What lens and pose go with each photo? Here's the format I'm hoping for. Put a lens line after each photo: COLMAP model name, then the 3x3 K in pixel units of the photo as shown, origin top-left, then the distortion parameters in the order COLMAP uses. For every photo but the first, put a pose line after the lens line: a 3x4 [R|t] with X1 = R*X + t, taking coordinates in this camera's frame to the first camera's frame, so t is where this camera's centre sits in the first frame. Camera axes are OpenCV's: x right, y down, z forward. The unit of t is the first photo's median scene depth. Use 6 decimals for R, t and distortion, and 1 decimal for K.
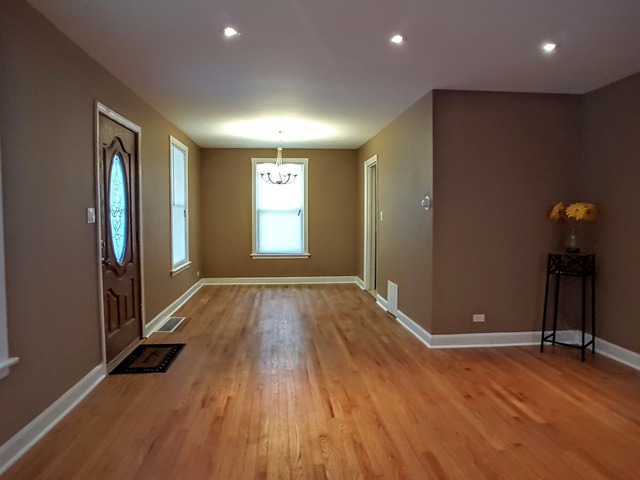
lens RADIAL K [[418.5, 0, 317.5], [0, 418.5, 232.3], [0, 0, 1]] dist [-0.078674, 0.059025]
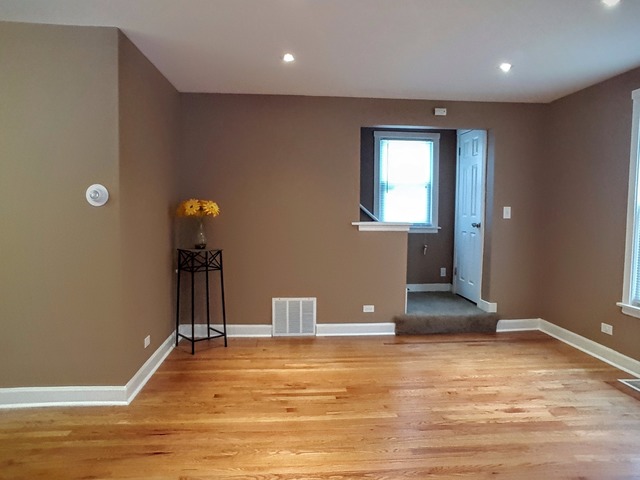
lens RADIAL K [[418.5, 0, 317.5], [0, 418.5, 232.3], [0, 0, 1]] dist [-0.078674, 0.059025]
pose [[0.001272, -0.039370, 0.999224, -0.460945], [0.030393, 0.998765, 0.039313, -0.025067], [-0.999537, 0.030320, 0.002466, 0.794150]]
